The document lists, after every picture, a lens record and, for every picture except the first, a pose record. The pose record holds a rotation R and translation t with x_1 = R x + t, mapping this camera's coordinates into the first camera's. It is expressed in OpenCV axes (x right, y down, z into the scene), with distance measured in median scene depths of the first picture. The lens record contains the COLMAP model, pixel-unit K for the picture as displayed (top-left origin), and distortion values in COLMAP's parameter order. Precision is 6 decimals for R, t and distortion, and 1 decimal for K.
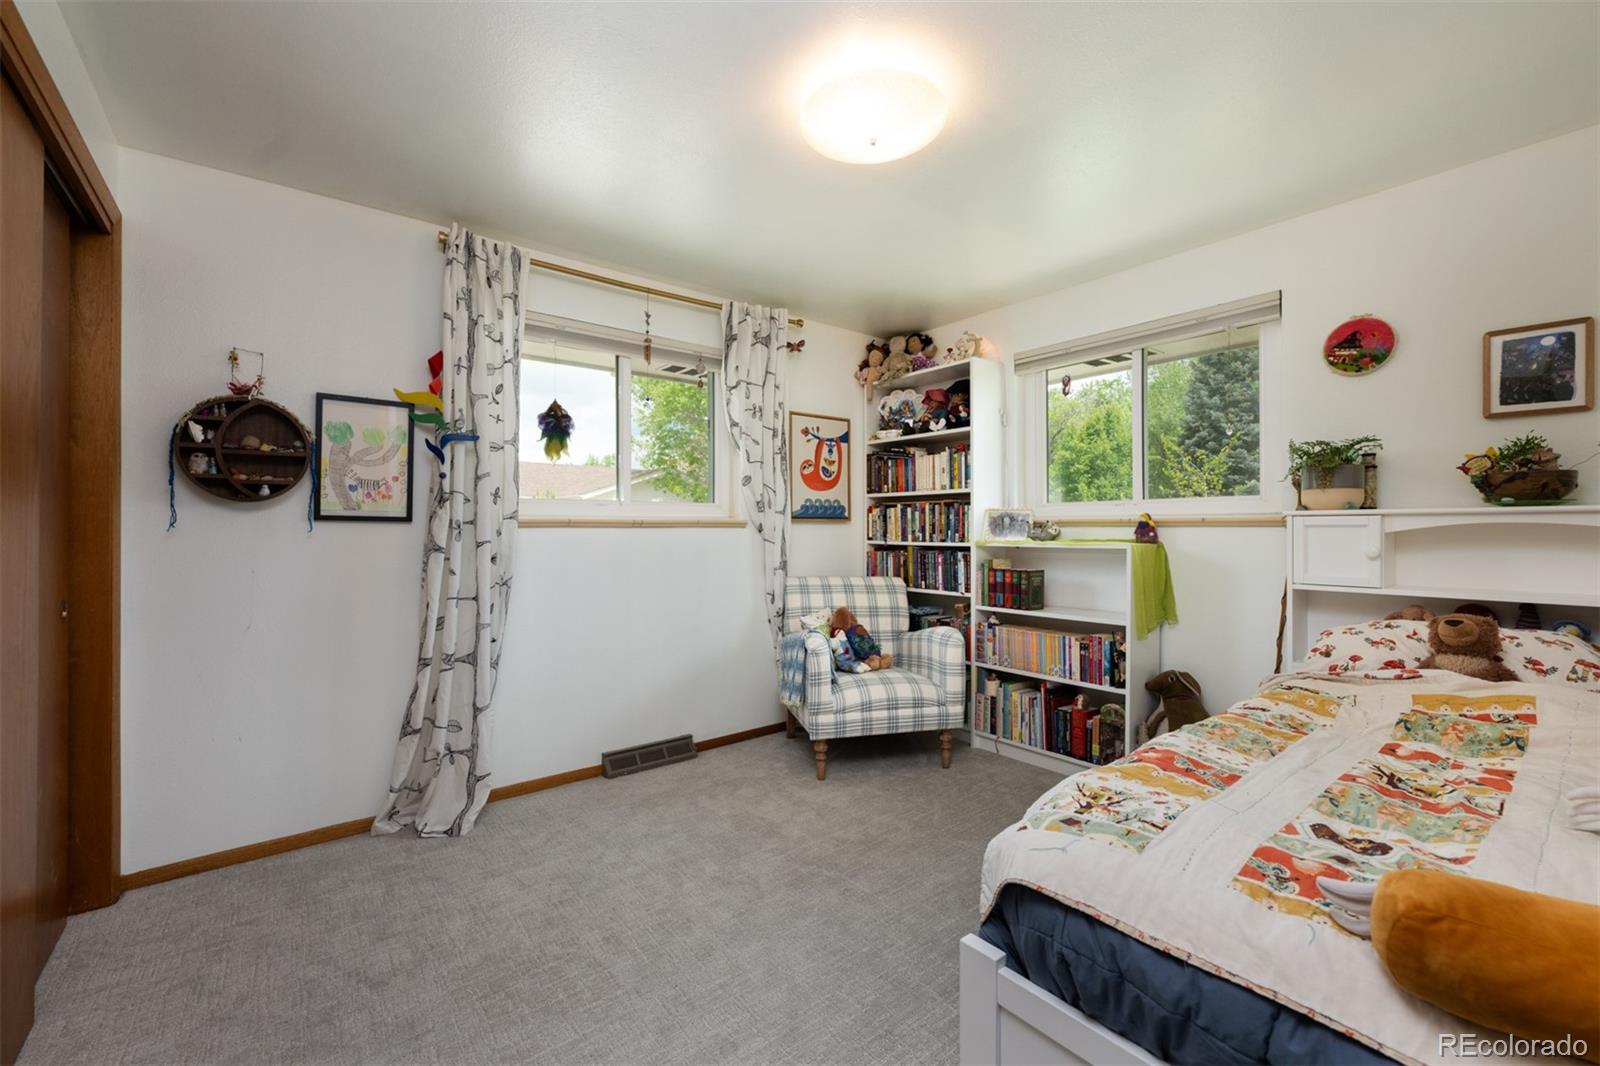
lens RADIAL K [[651.7, 0, 802.1], [0, 651.7, 515.4], [0, 0, 1]] dist [-0.000161, -0.000256]
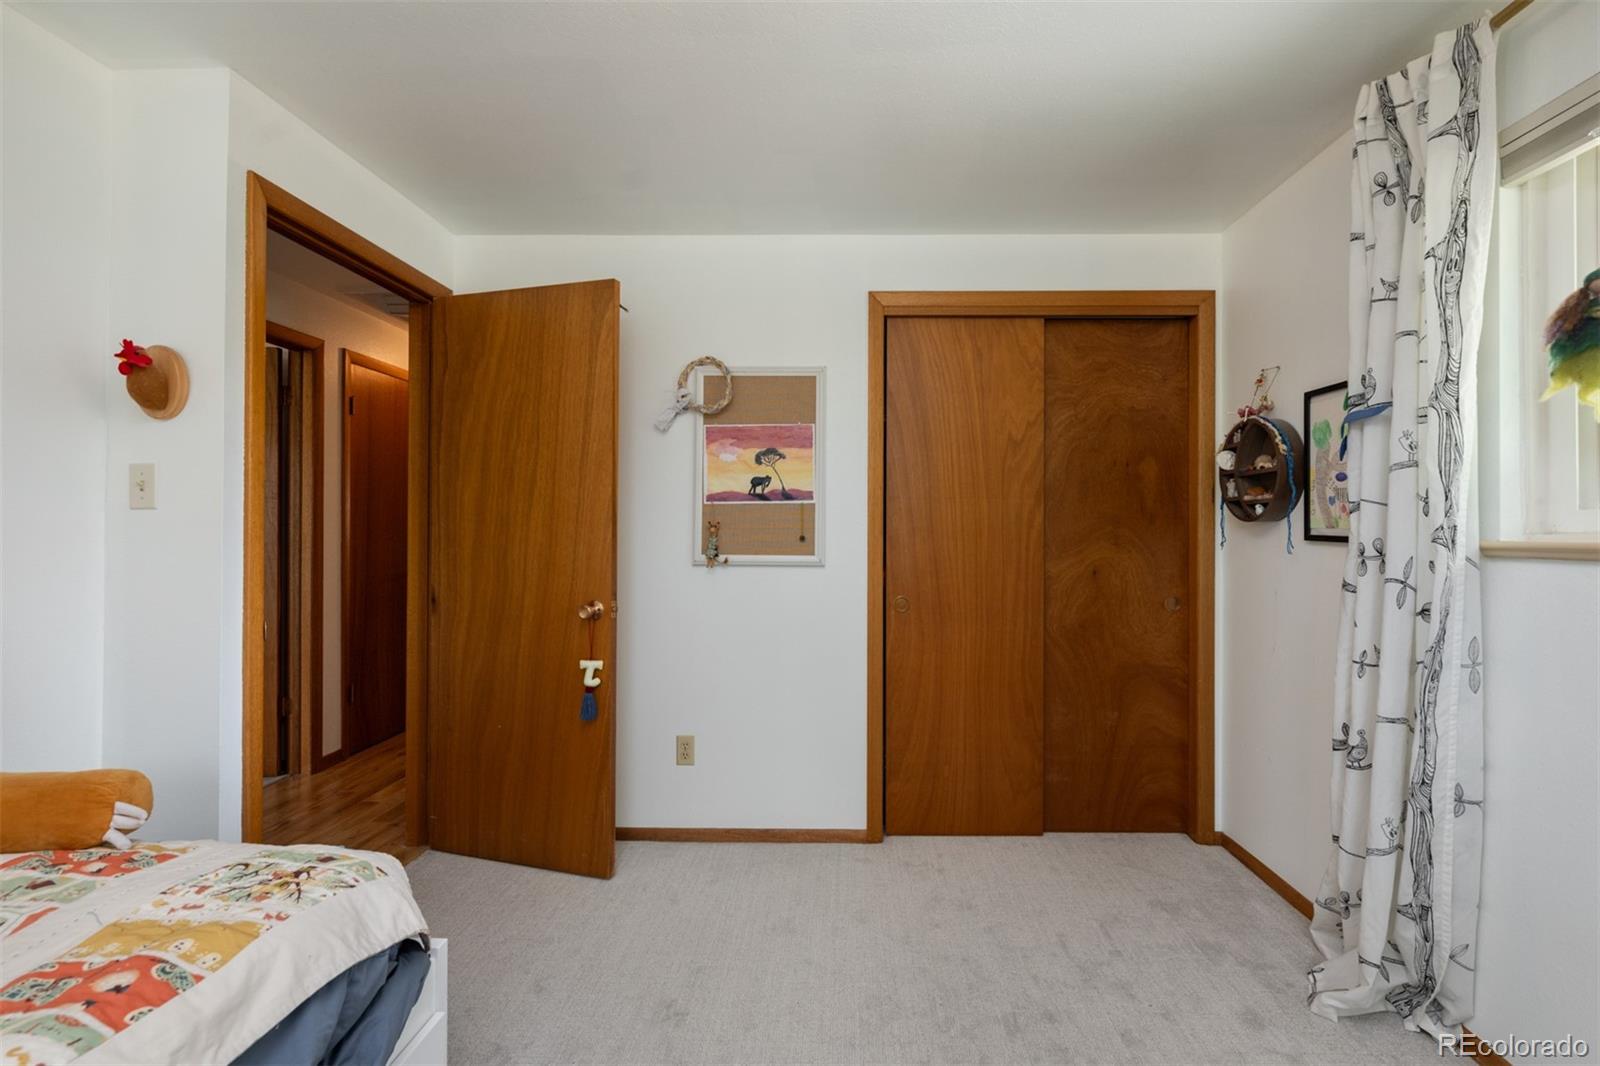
lens RADIAL K [[651.7, 0, 802.1], [0, 651.7, 515.4], [0, 0, 1]] dist [-0.000161, -0.000256]
pose [[-0.649597, -0.017420, -0.760079, 0.339008], [0.005659, 0.999599, -0.027745, -0.005918], [0.760258, -0.022324, -0.649238, 1.051109]]
